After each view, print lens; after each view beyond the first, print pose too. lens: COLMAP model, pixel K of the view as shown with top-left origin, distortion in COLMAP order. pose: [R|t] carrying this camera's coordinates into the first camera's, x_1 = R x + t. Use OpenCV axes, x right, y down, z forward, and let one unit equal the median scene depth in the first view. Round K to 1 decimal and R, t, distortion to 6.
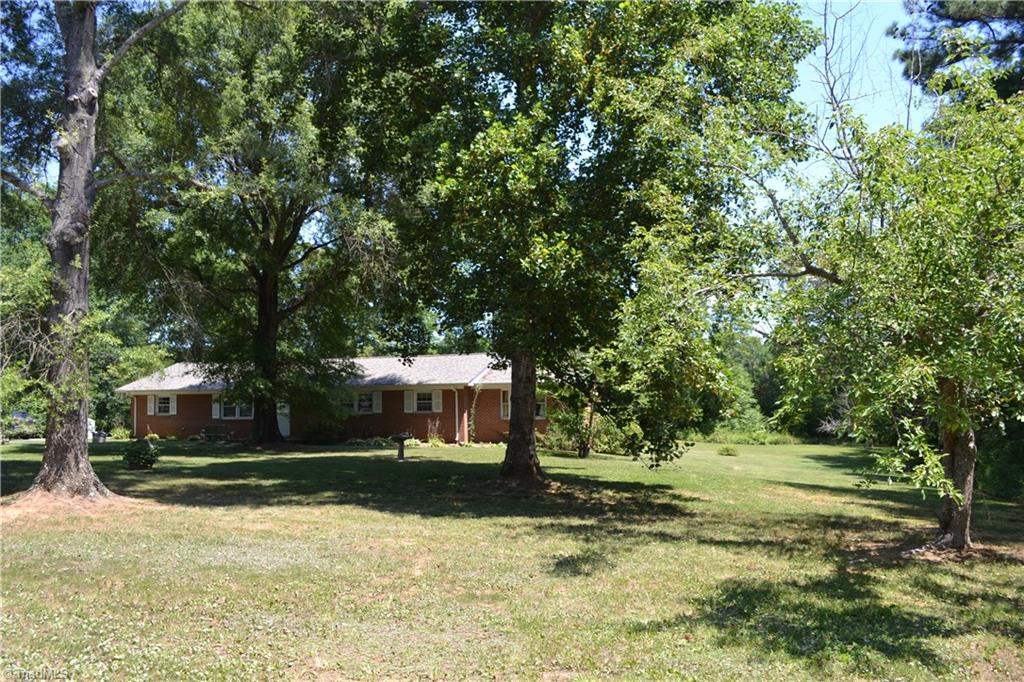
lens RADIAL K [[812.3, 0, 513.6], [0, 812.3, 372.1], [0, 0, 1]] dist [-0.089867, 0.007099]
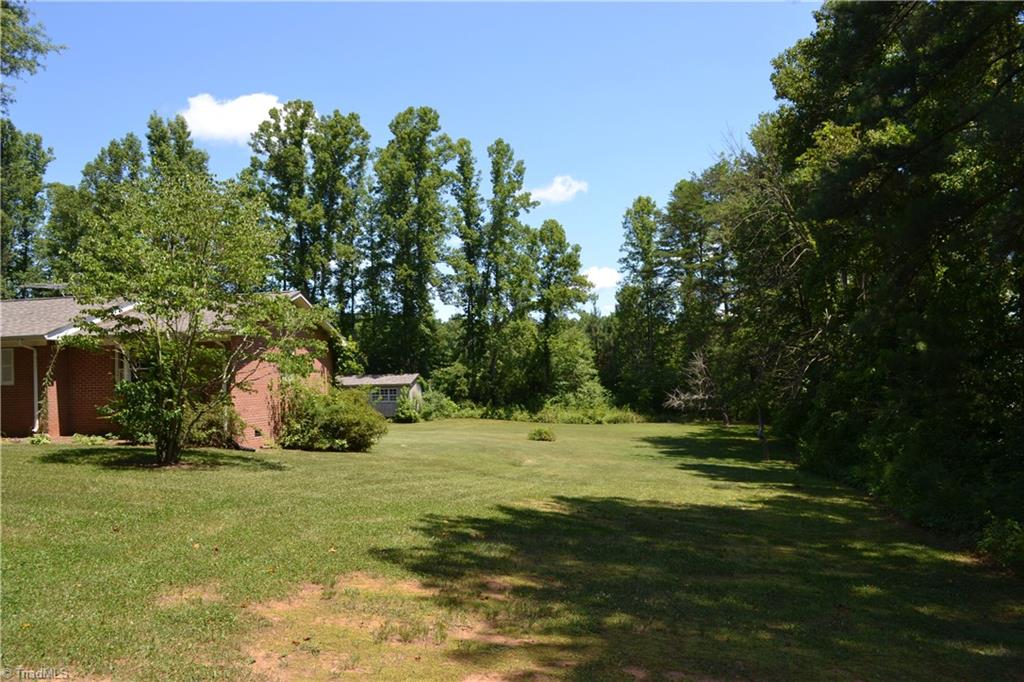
lens RADIAL K [[812.3, 0, 513.6], [0, 812.3, 372.1], [0, 0, 1]] dist [-0.089867, 0.007099]
pose [[0.988859, -0.009753, 0.148538, 0.099352], [0.005657, 0.999593, 0.027973, 0.013445], [-0.148750, -0.026821, 0.988511, 0.192828]]
